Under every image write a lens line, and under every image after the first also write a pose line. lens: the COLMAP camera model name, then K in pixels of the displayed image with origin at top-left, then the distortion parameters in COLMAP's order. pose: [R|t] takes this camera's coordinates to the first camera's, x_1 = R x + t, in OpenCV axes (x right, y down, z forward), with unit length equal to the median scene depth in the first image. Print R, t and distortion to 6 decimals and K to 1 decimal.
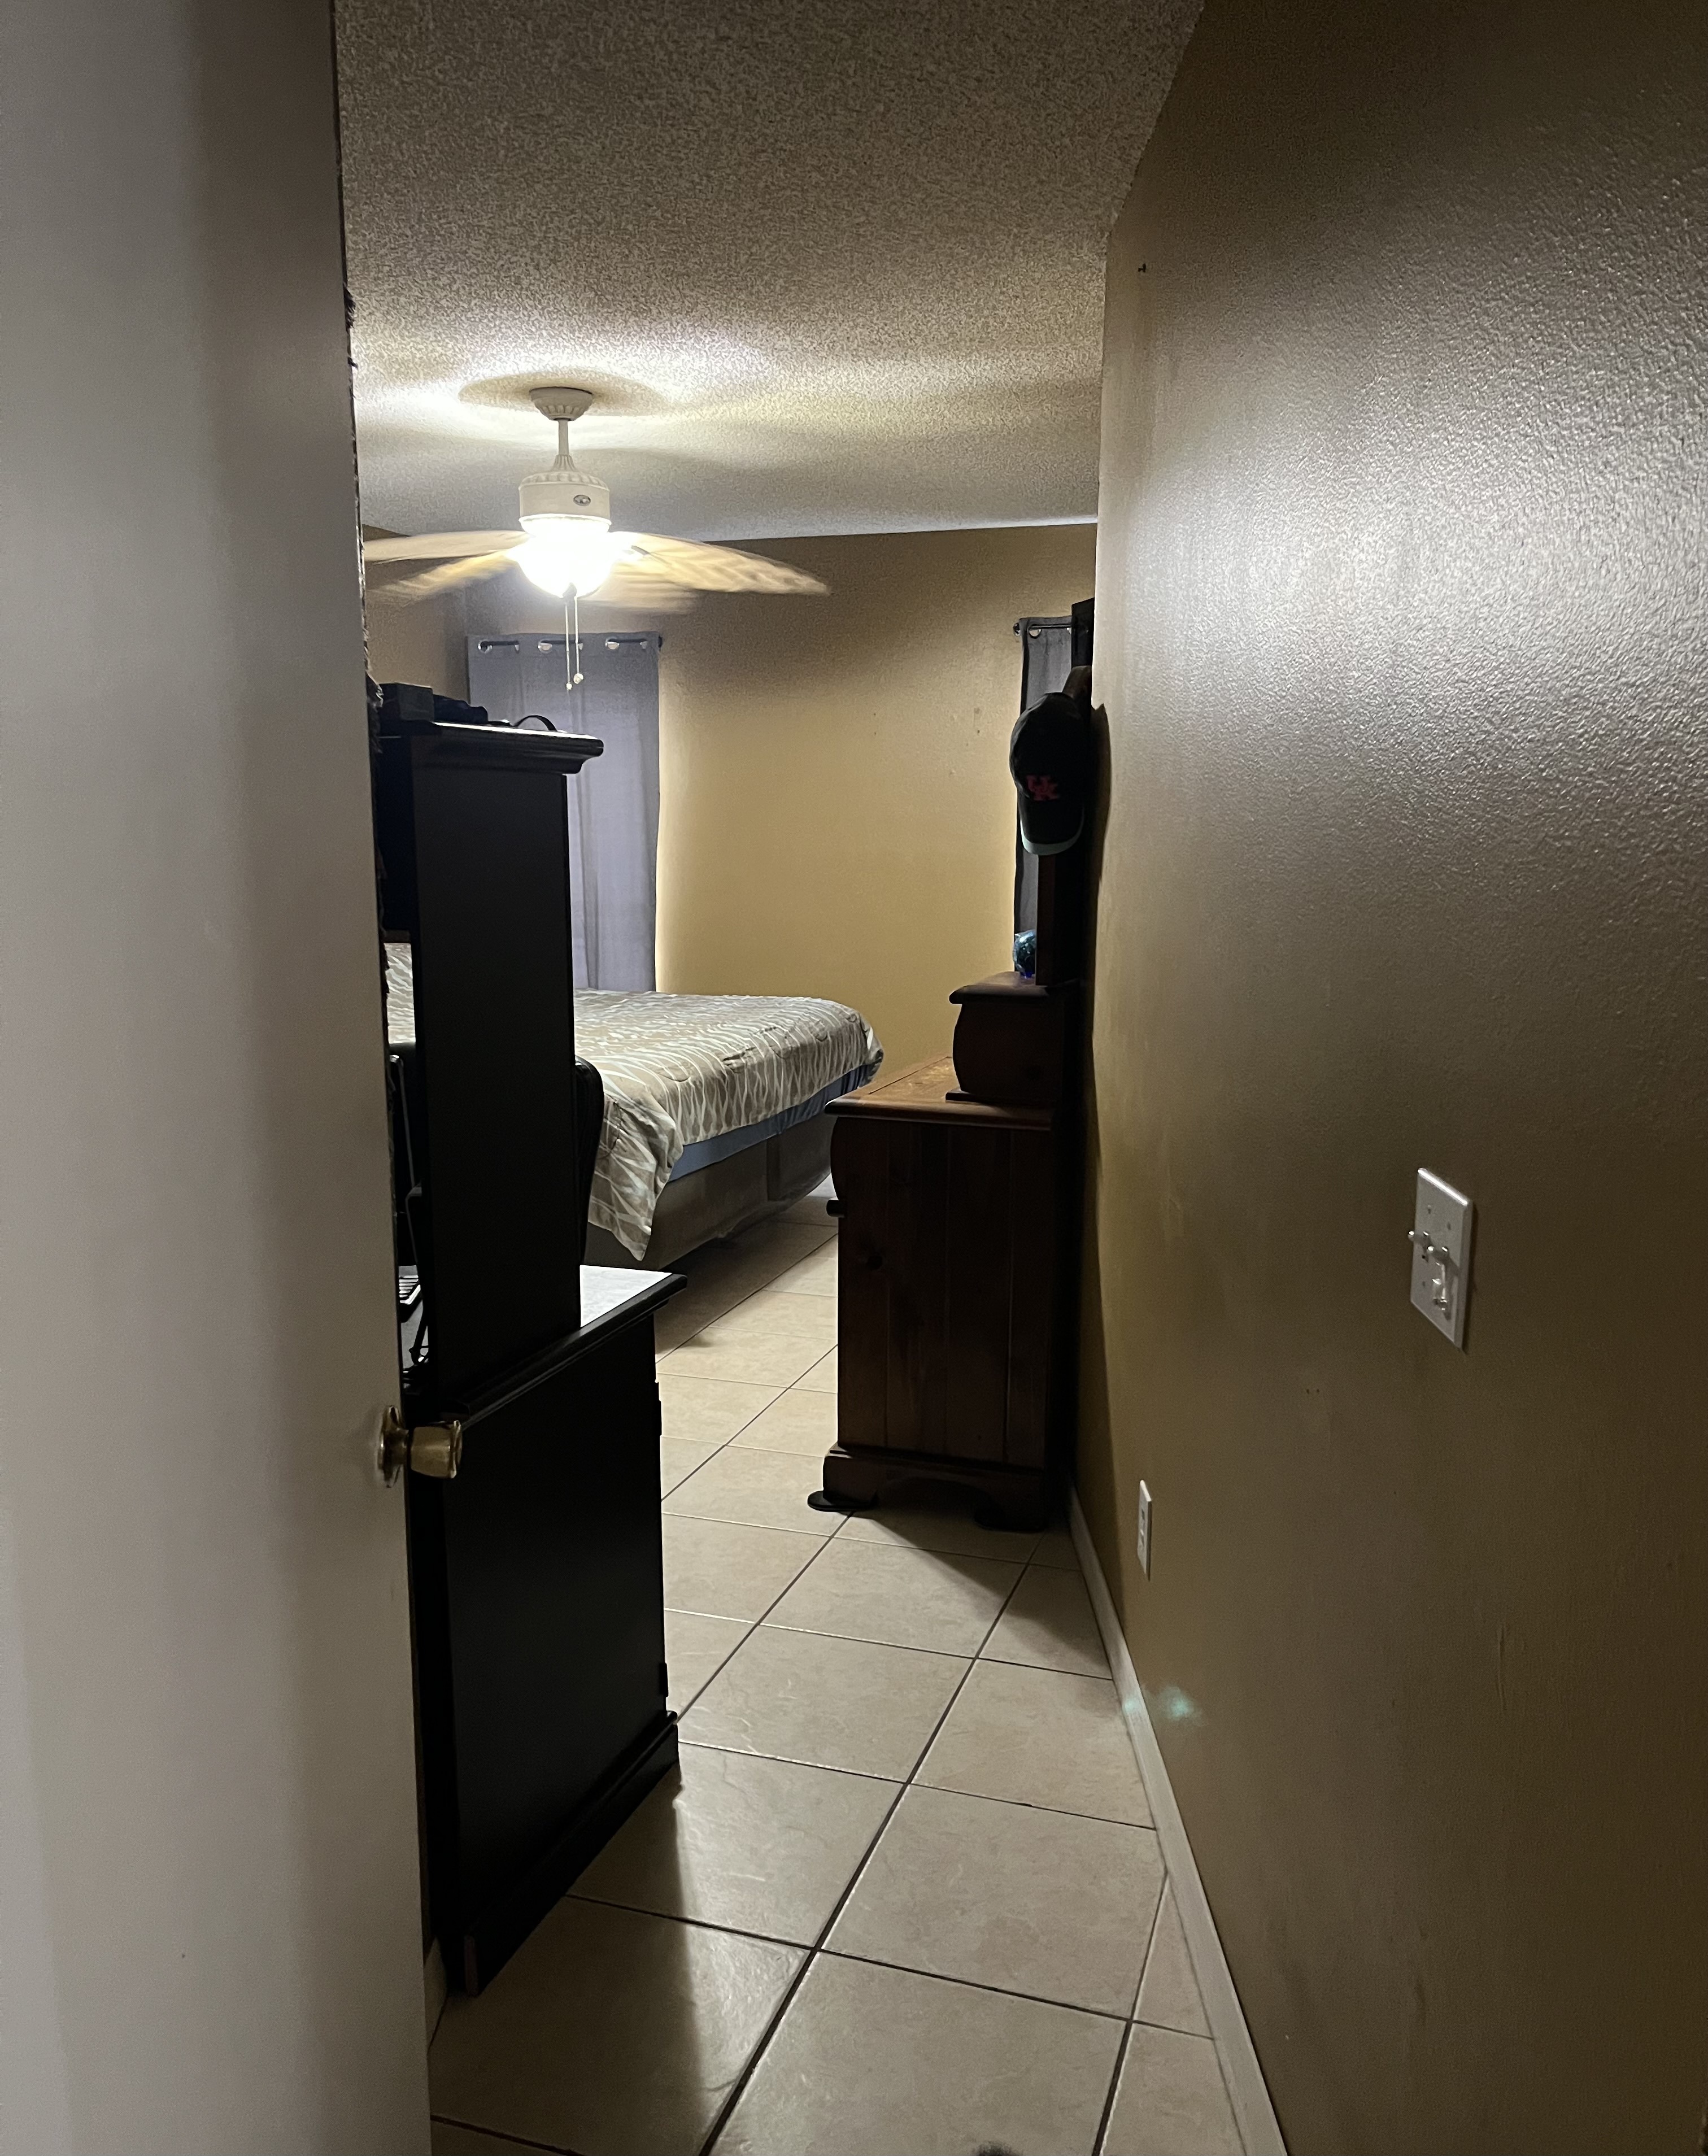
lens RADIAL K [[1732.0, 0, 874.4], [0, 1732.0, 1132.4], [0, 0, 1]] dist [0.040740, -0.001916]
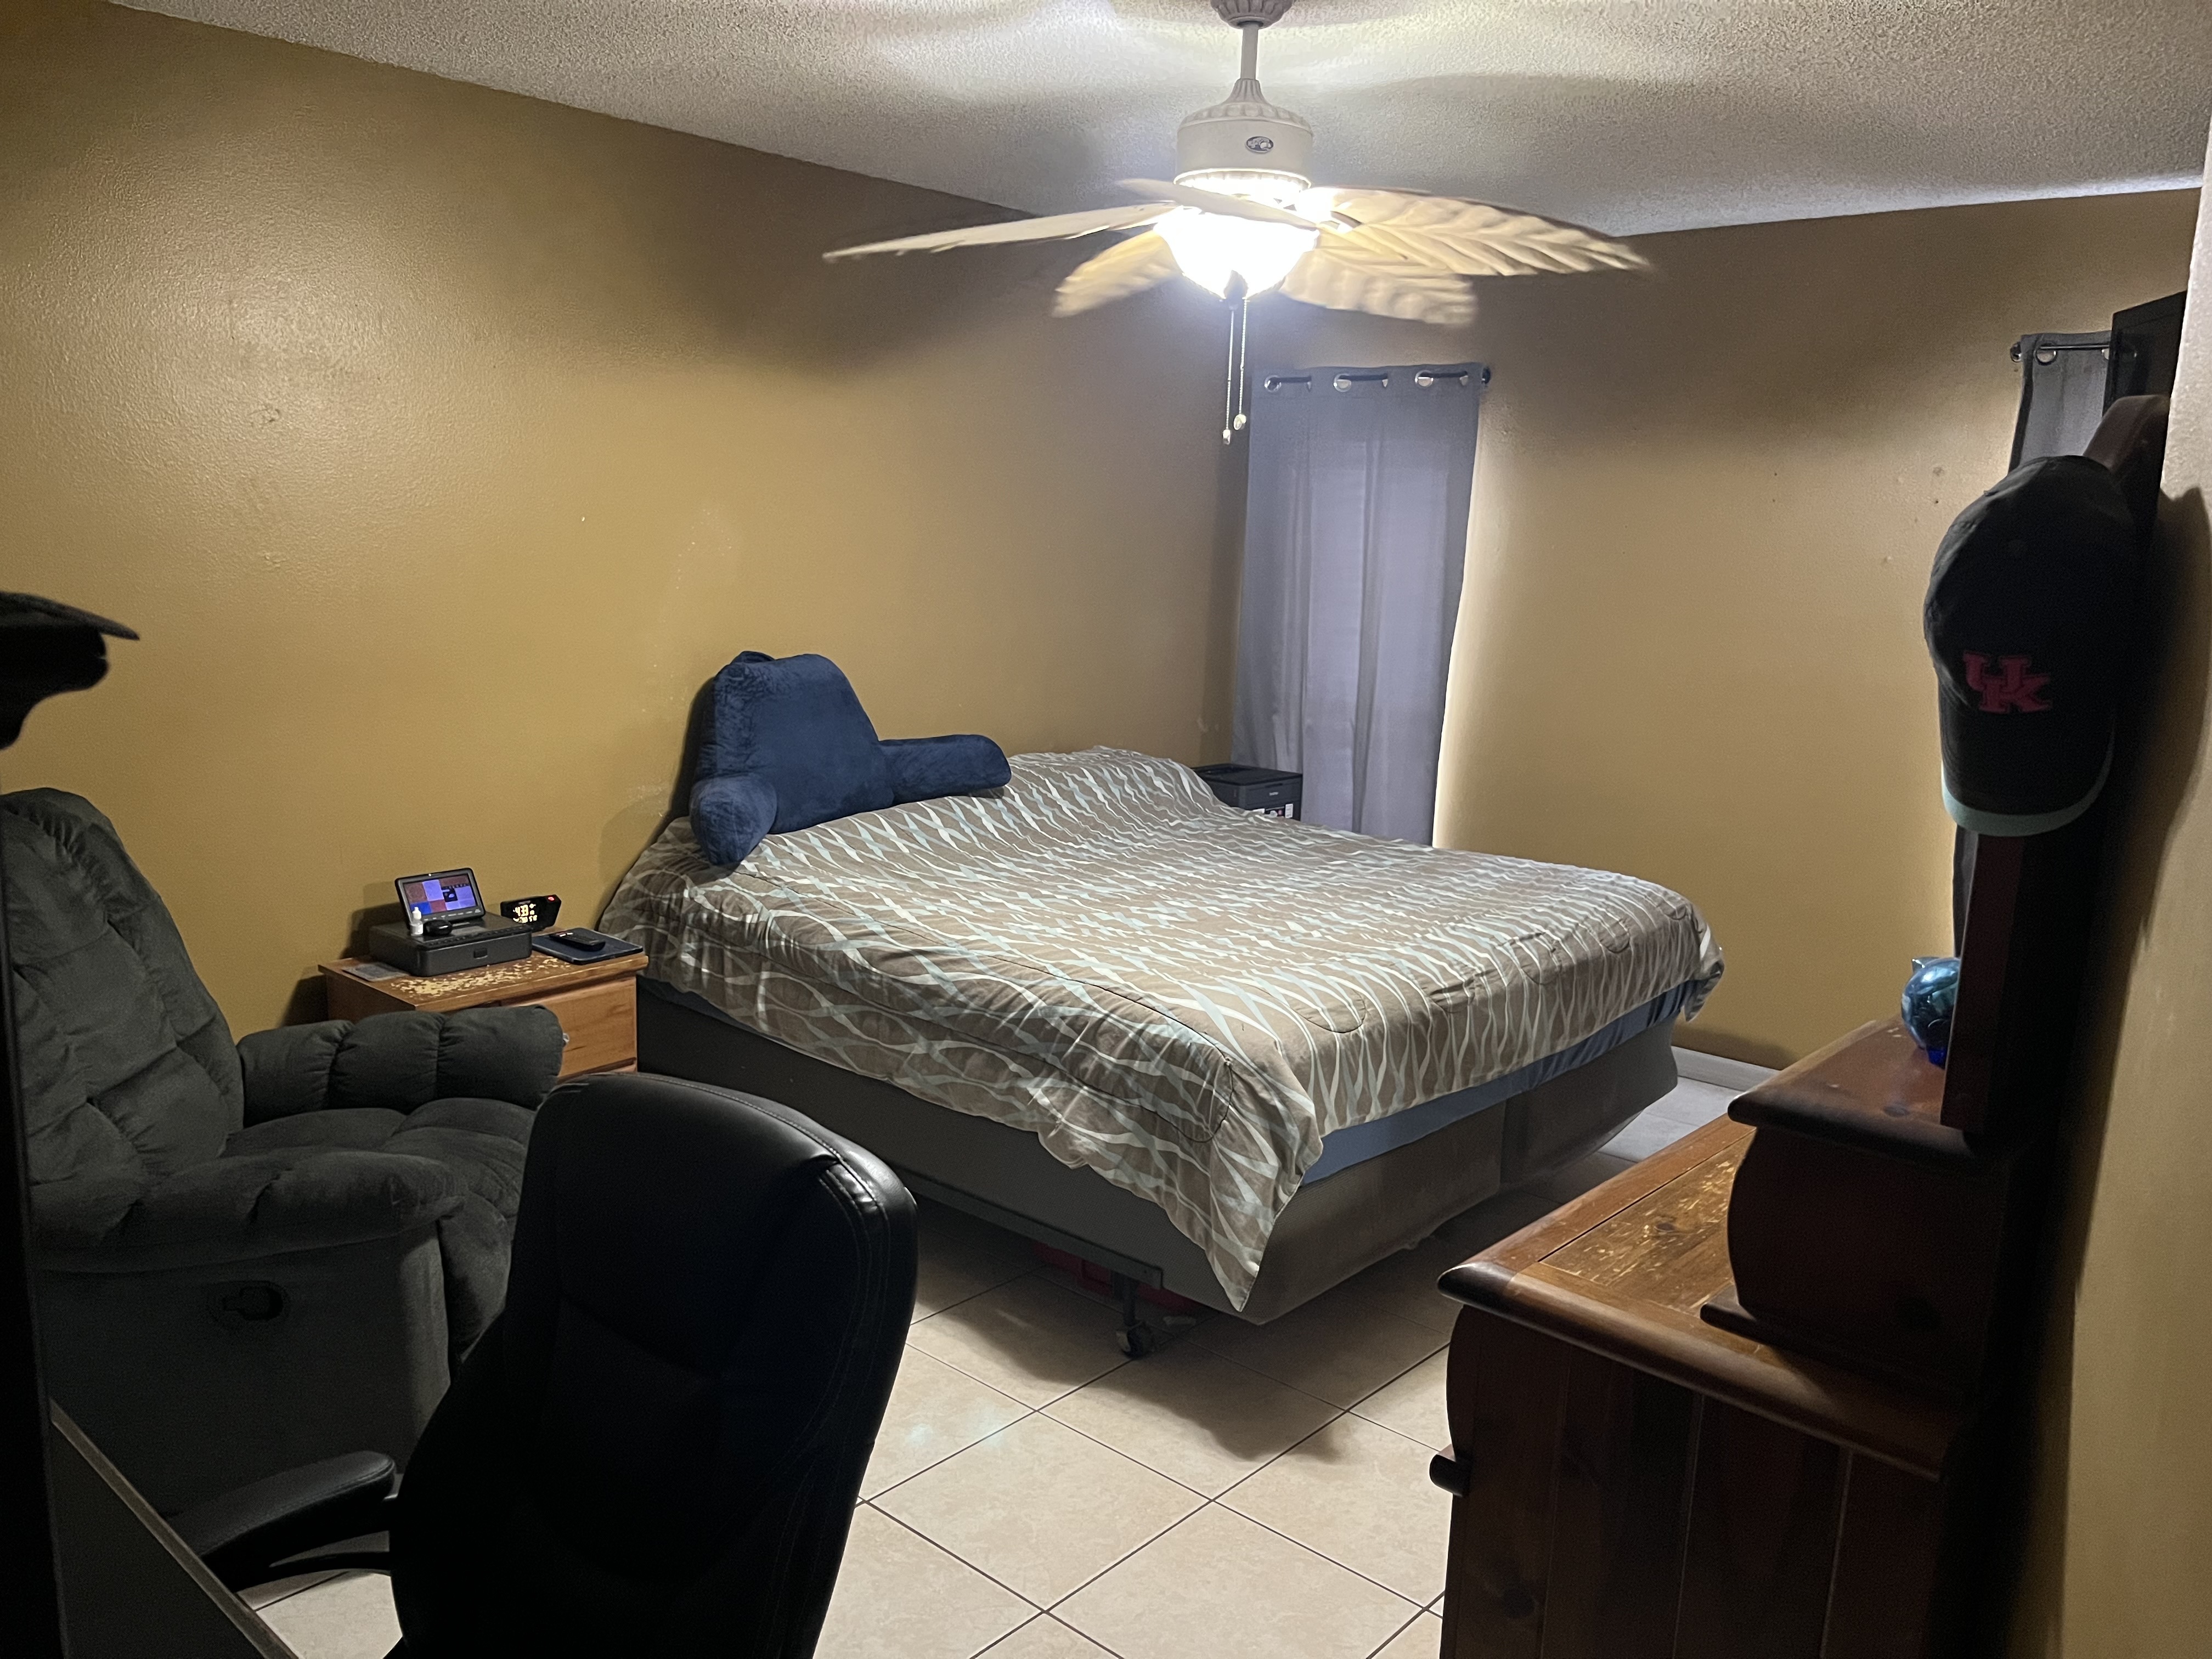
lens RADIAL K [[1681.0, 0, 1094.8], [0, 1681.0, 829.8], [0, 0, 1]] dist [0.076726, -0.105735]
pose [[0.916965, 0.101520, -0.385835, 0.040144], [-0.109339, 0.994003, 0.001687, -0.097218], [0.383692, 0.040640, 0.922566, 0.375254]]
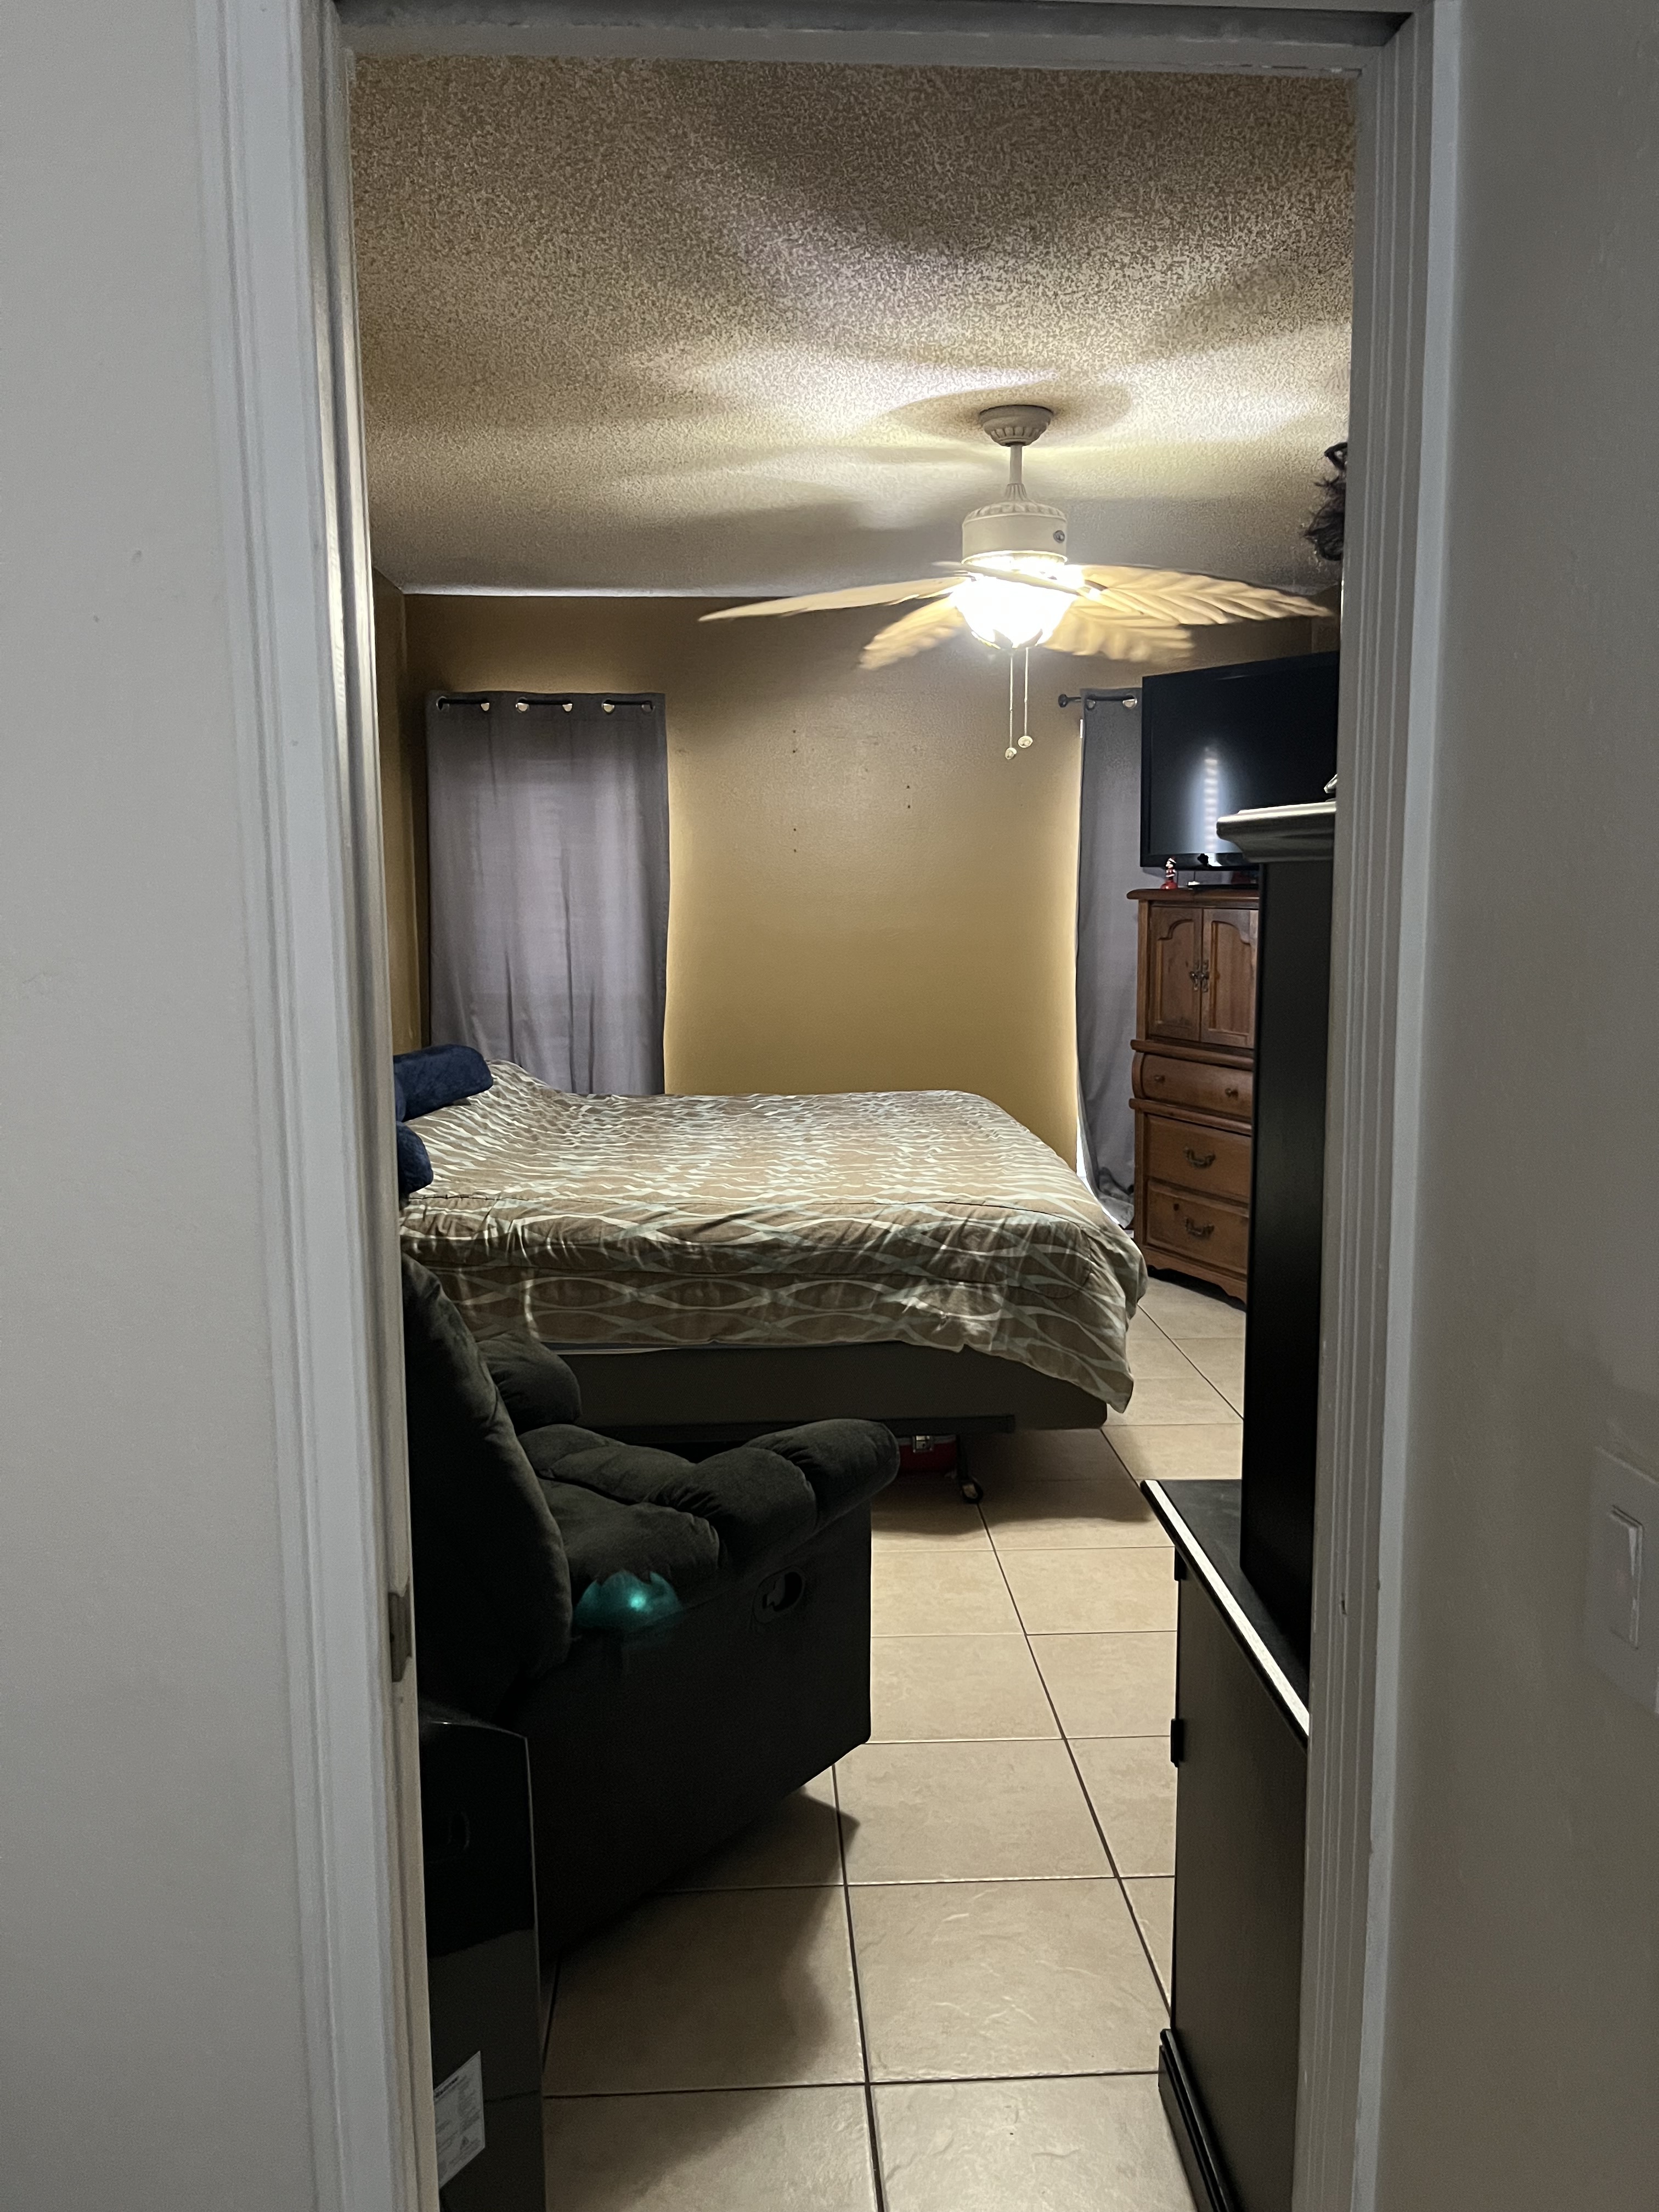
lens RADIAL K [[1672.2, 0, 822.3], [0, 1672.2, 1069.8], [0, 0, 1]] dist [0.119651, -0.093796]
pose [[0.934739, -0.049665, 0.351847, -0.537252], [0.074771, 0.995505, -0.058122, -0.055600], [-0.347379, 0.080637, 0.934251, 0.256740]]
